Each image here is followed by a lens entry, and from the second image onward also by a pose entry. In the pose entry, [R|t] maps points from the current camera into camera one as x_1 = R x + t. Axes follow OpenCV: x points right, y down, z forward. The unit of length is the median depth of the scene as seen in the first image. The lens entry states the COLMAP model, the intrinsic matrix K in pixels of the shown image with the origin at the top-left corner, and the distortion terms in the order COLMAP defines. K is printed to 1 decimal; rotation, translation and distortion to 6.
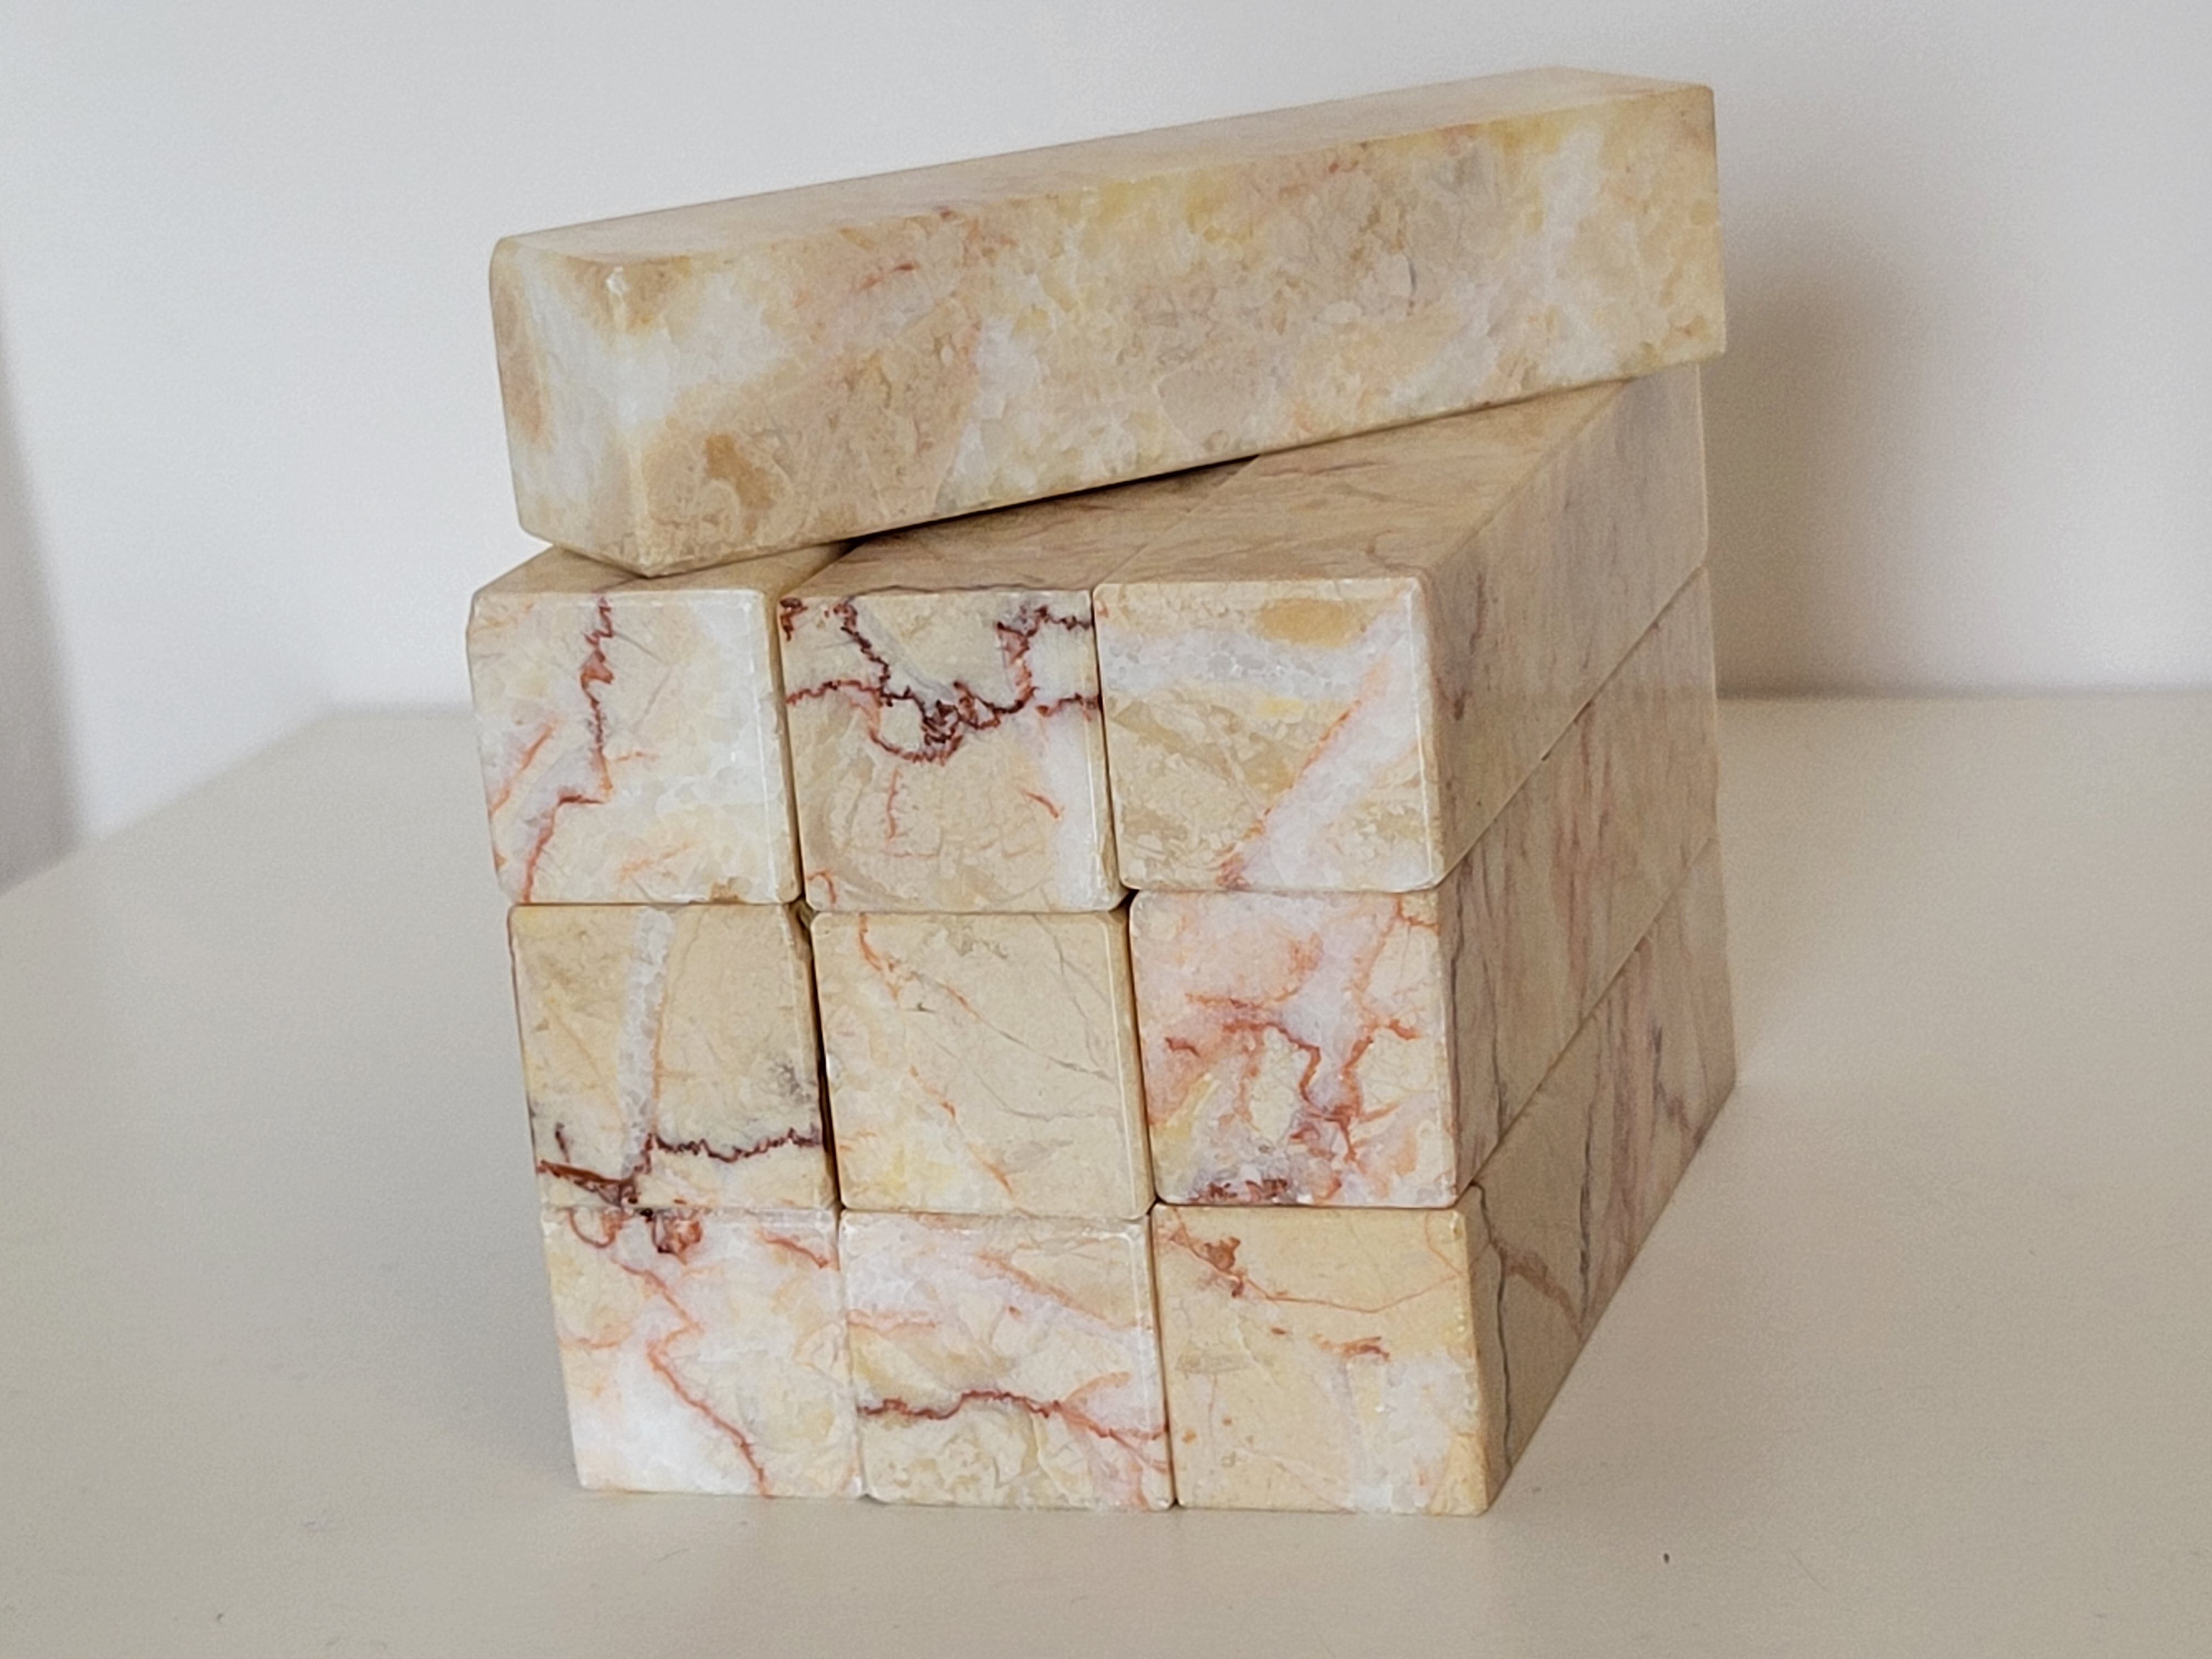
lens RADIAL K [[3823.0, 0, 1106.0], [0, 3823.0, 829.5], [0, 0, 1]] dist [-0.003825, -0.025180]
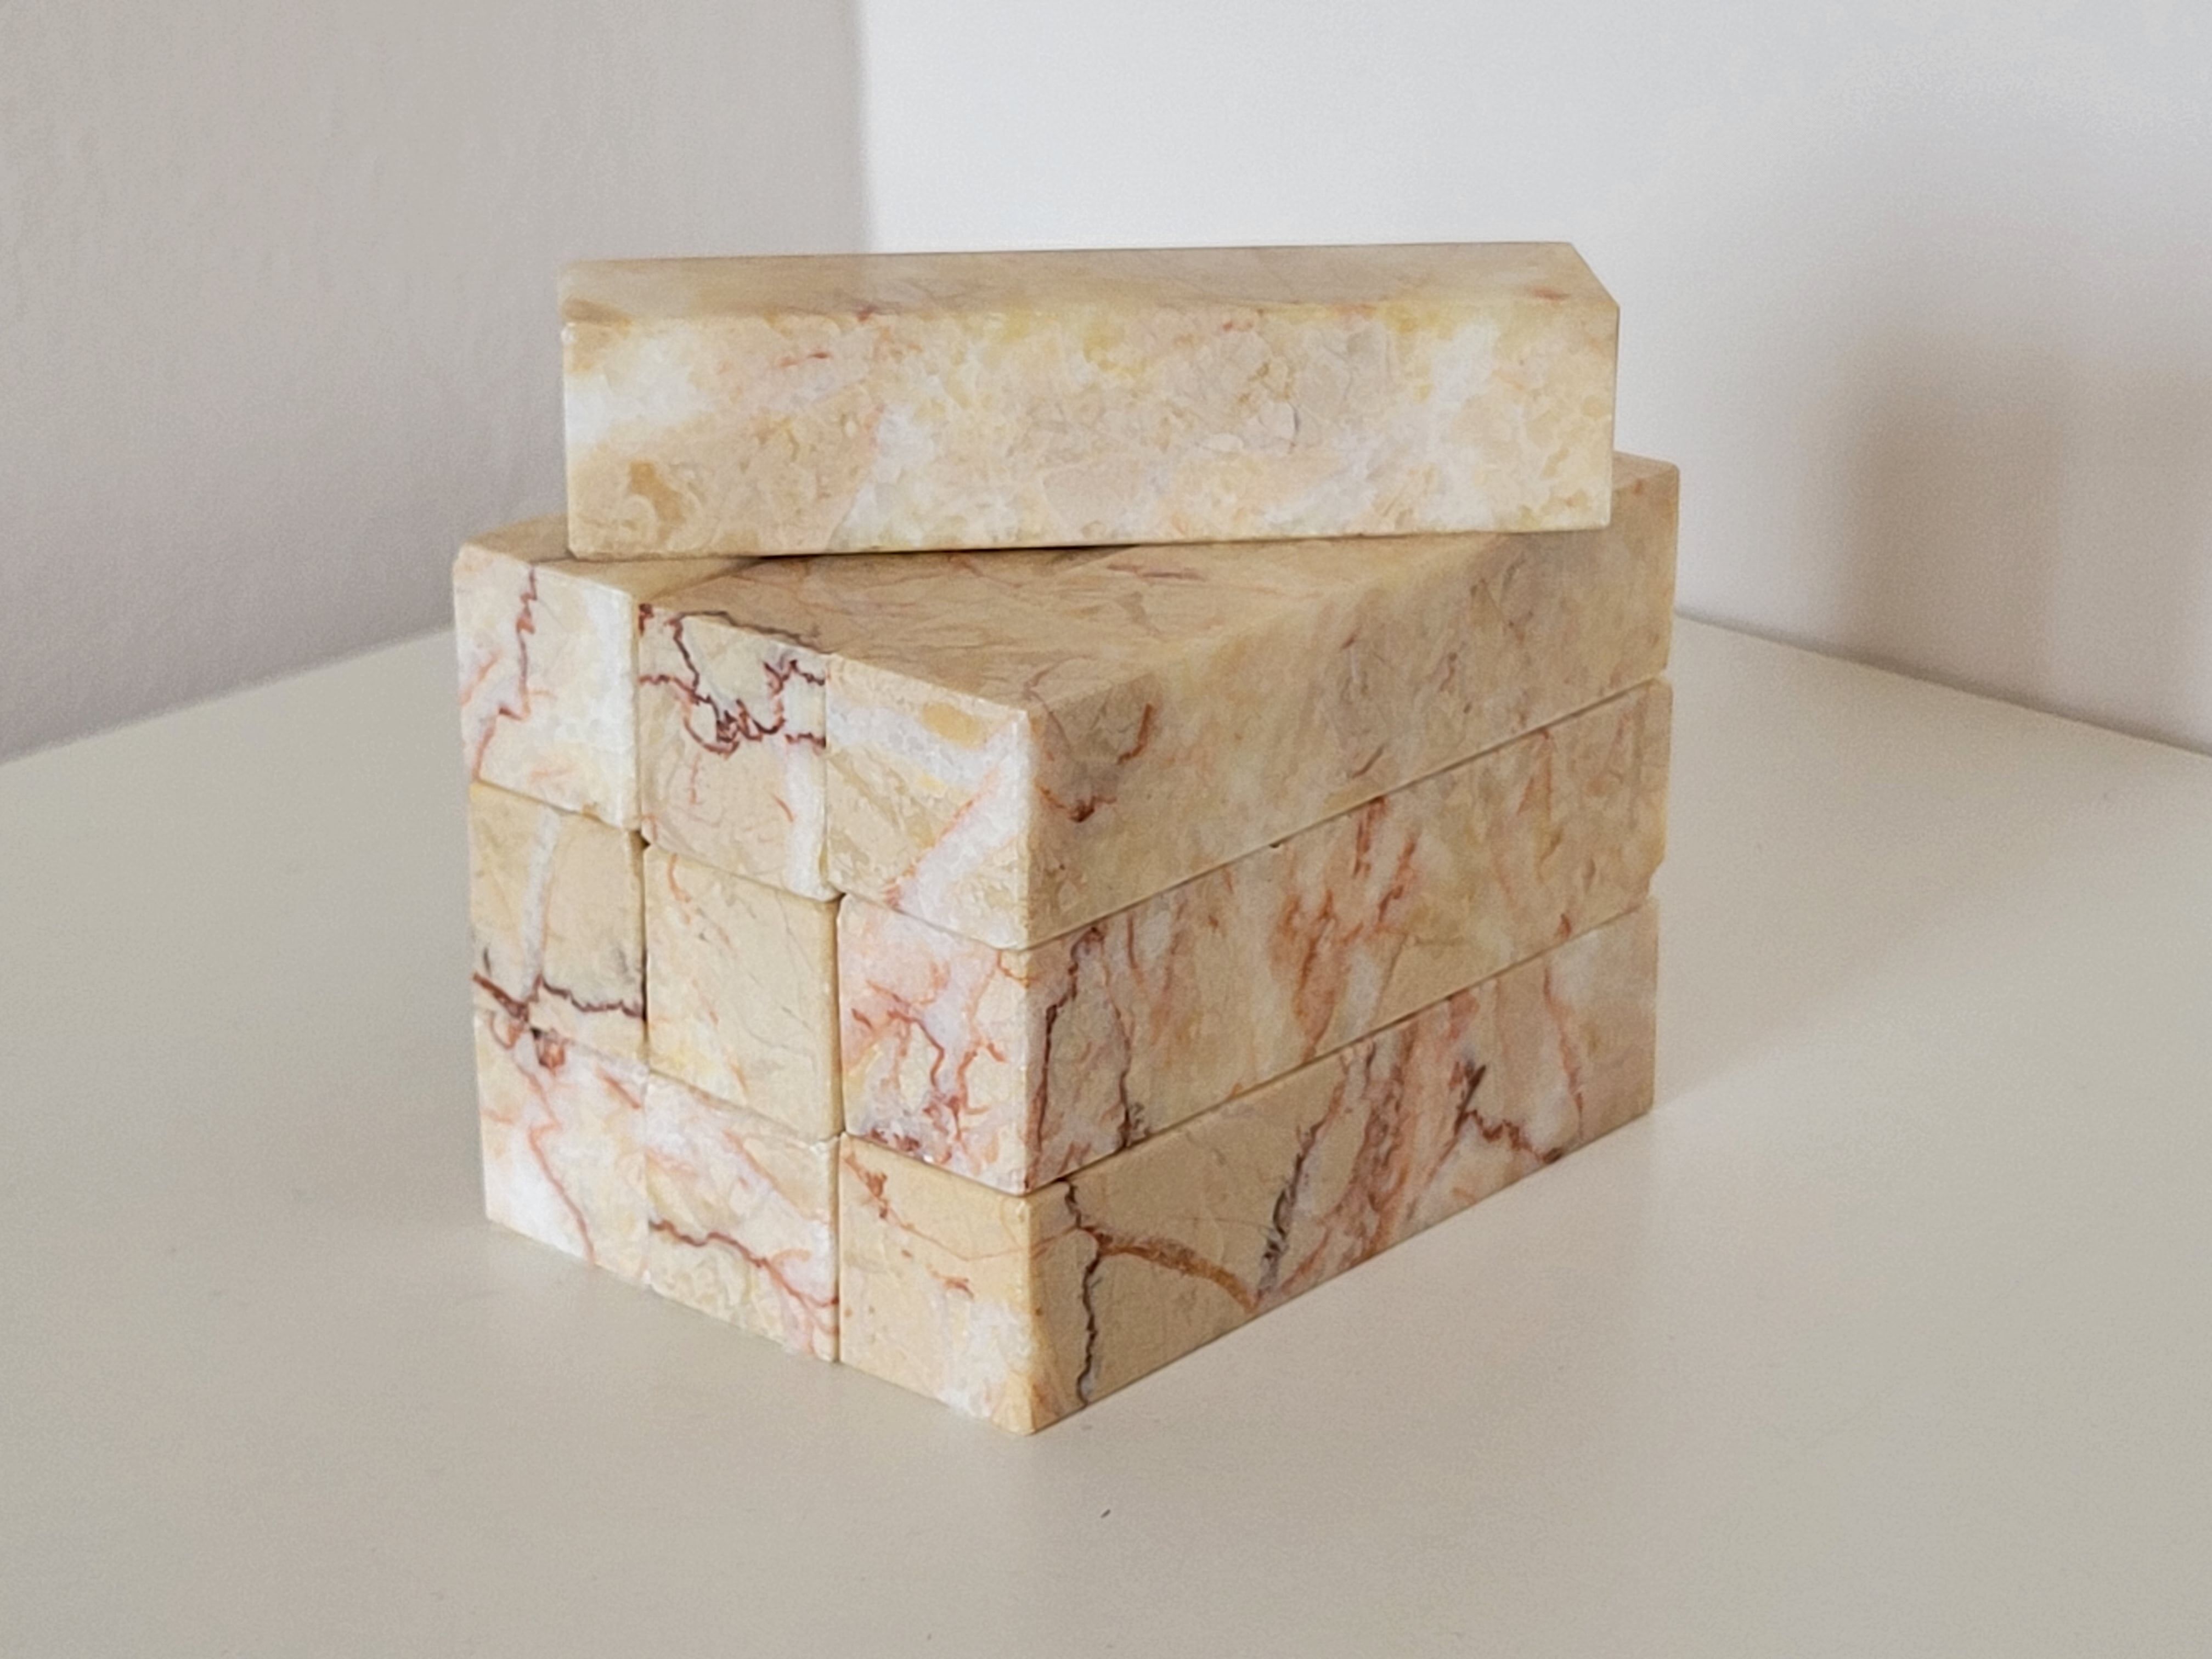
lens RADIAL K [[3462.2, 0, 1040.6], [0, 3462.2, 817.6], [0, 0, 1]] dist [-0.015809, -0.032820]
pose [[0.942415, 0.223978, -0.248371, 0.328602], [-0.203163, 0.973300, 0.106831, -0.135173], [0.265667, -0.050219, 0.962756, -0.074781]]
